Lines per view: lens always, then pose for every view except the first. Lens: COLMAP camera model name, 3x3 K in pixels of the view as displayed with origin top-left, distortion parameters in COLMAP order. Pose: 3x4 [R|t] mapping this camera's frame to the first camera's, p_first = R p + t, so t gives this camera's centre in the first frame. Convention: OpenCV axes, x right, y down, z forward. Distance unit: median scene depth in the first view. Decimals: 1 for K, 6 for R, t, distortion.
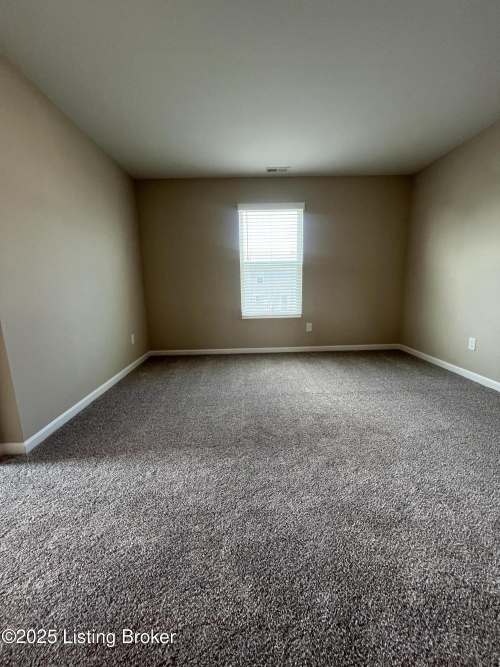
lens RADIAL K [[271.6, 0, 256.7], [0, 271.6, 336.4], [0, 0, 1]] dist [-0.008058, 0.001162]
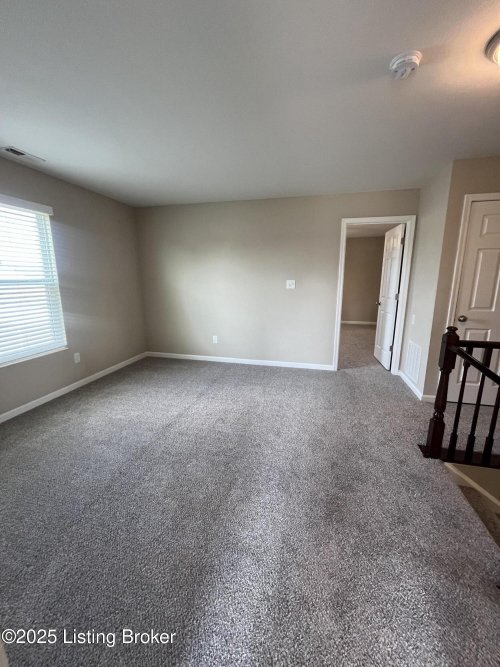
lens RADIAL K [[271.6, 0, 245.2], [0, 271.6, 333.4], [0, 0, 1]] dist [-0.008058, 0.001162]
pose [[0.251449, -0.175101, 0.951900, -0.564293], [0.169199, 0.976307, 0.134896, -0.162592], [-0.952966, 0.127141, 0.275118, 0.325774]]
